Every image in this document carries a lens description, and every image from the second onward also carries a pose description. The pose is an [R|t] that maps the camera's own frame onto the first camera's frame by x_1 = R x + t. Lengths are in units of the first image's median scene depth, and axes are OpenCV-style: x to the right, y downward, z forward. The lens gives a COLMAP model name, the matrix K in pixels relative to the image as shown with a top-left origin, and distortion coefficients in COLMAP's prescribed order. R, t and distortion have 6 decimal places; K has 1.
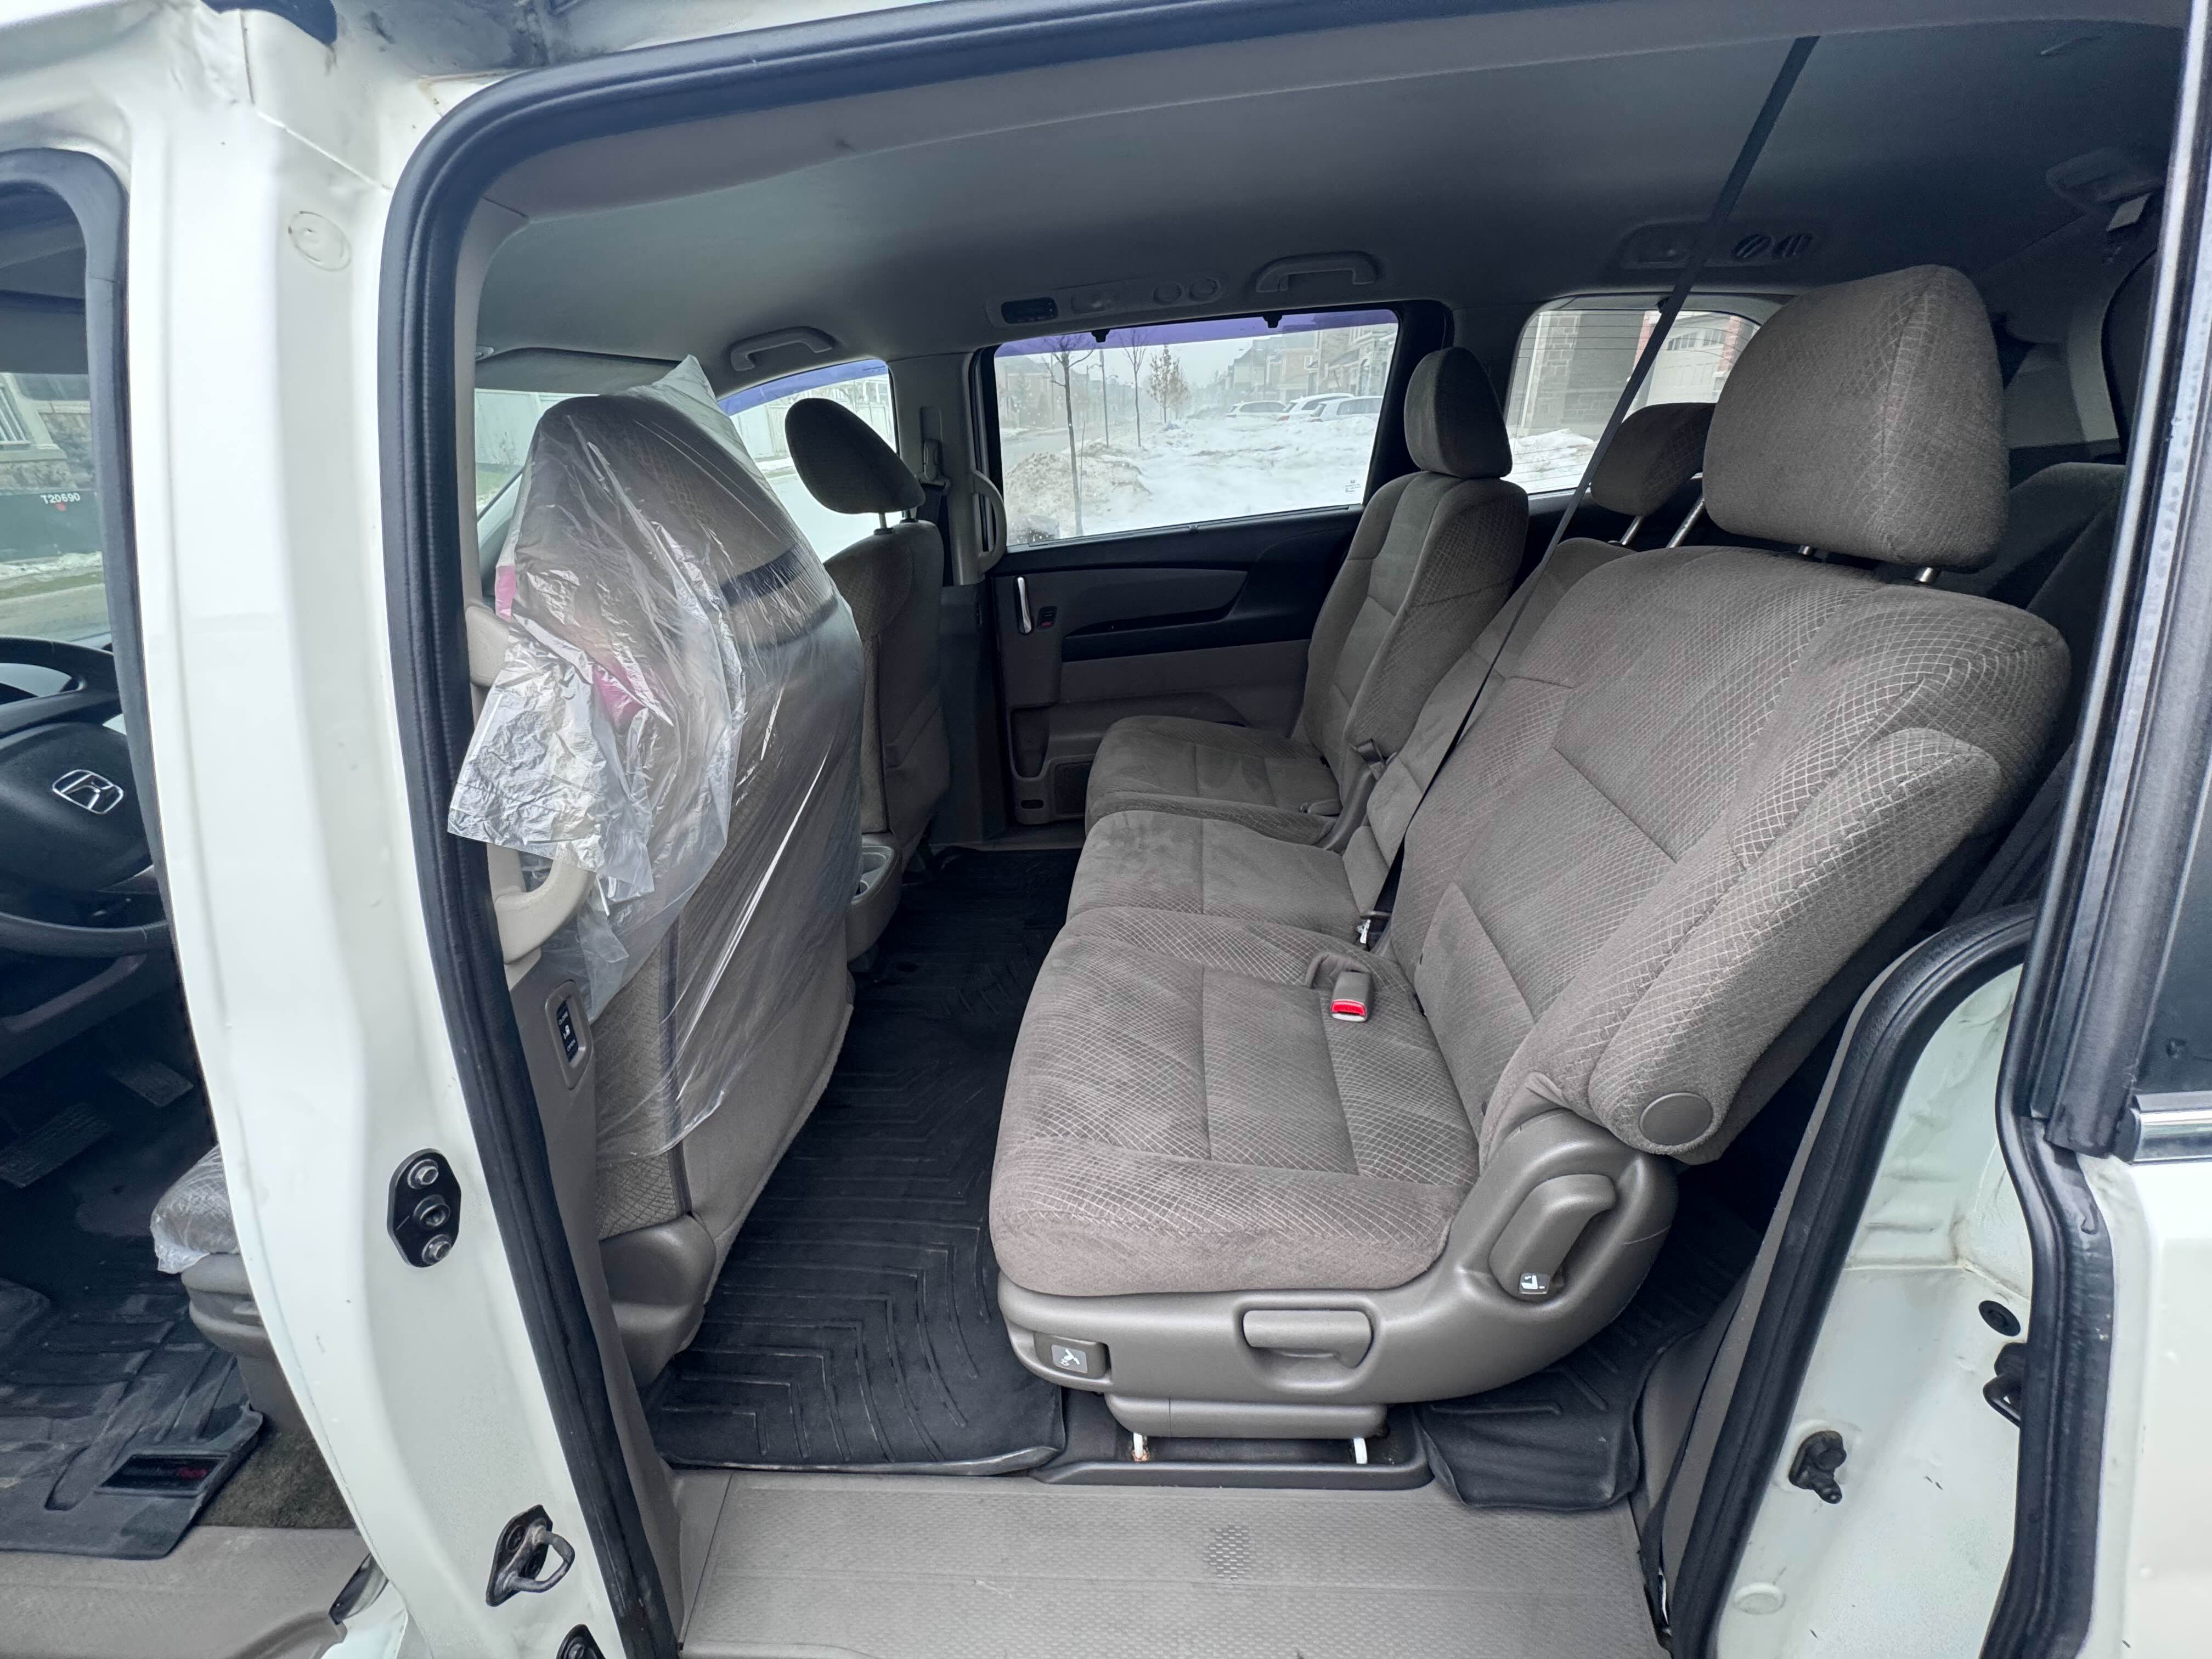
lens RADIAL K [[881.4, 0, 1104.3], [0, 881.4, 835.7], [0, 0, 1]] dist [-0.004748, 0.000695]
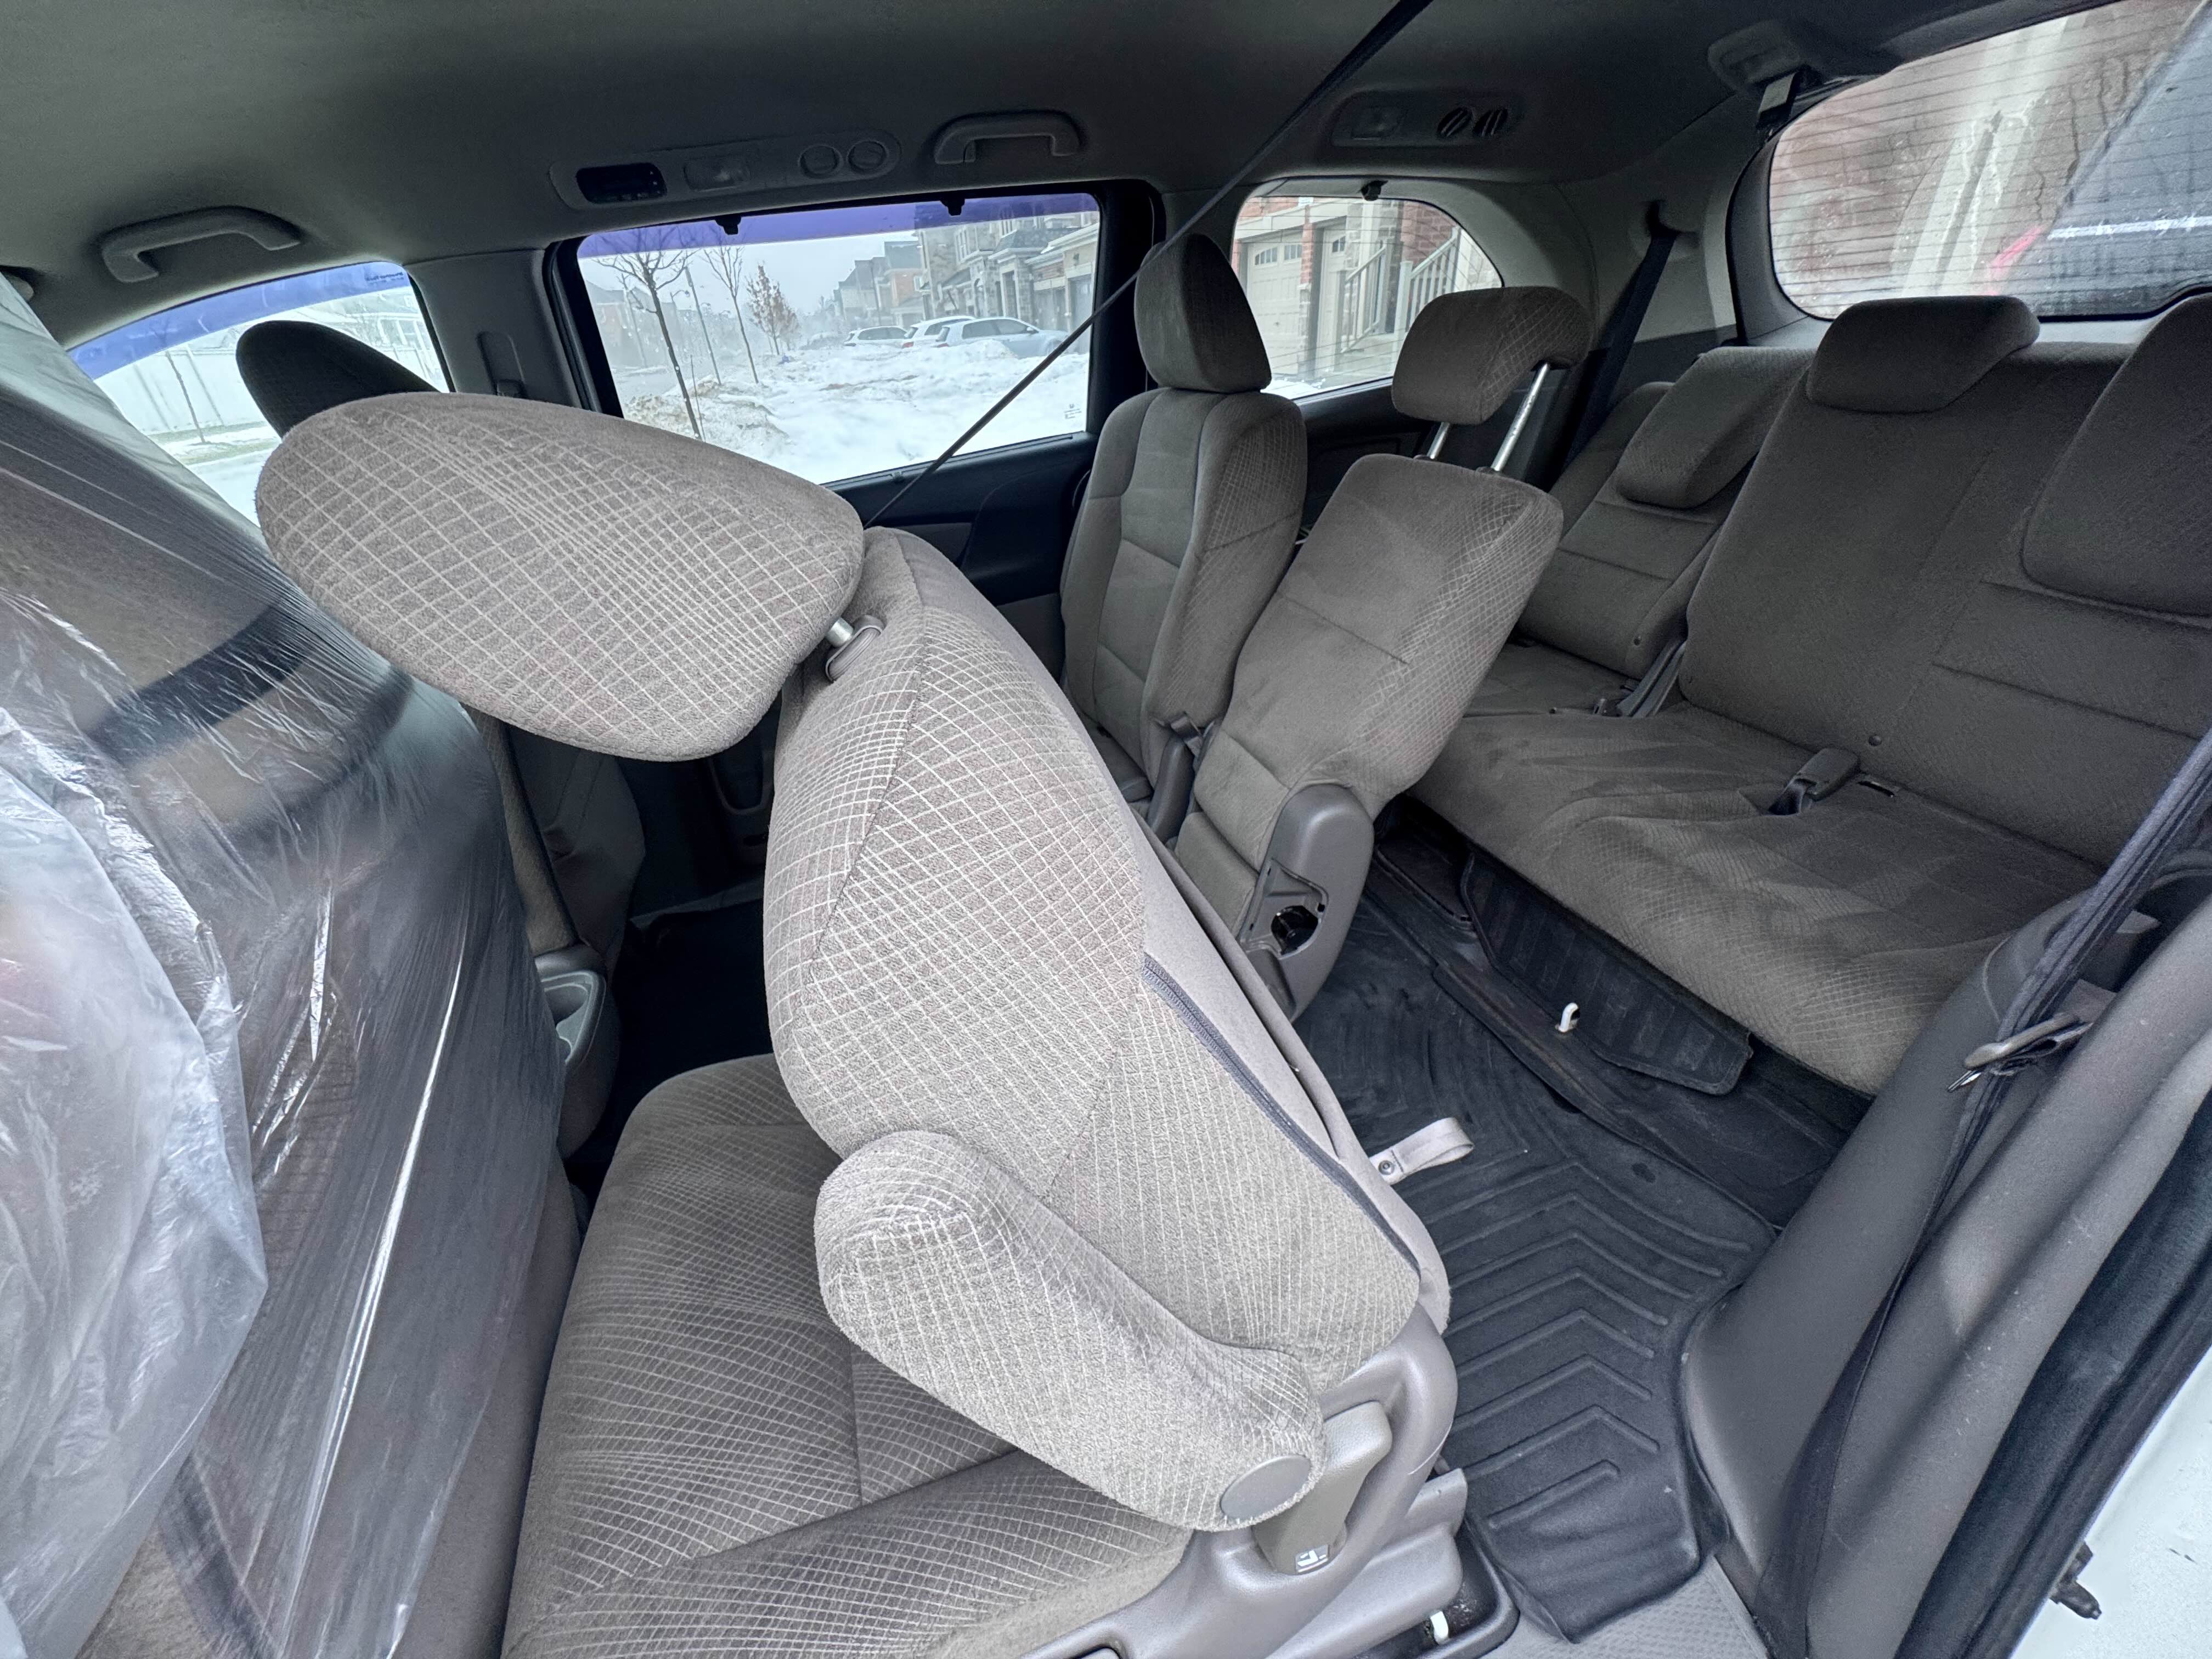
lens RADIAL K [[881.4, 0, 1104.3], [0, 881.4, 835.7], [0, 0, 1]] dist [-0.004748, 0.000695]
pose [[0.927802, -0.209019, 0.309023, -0.051980], [0.188335, 0.977434, 0.095672, -0.080571], [-0.322047, -0.030565, 0.946230, 0.192869]]
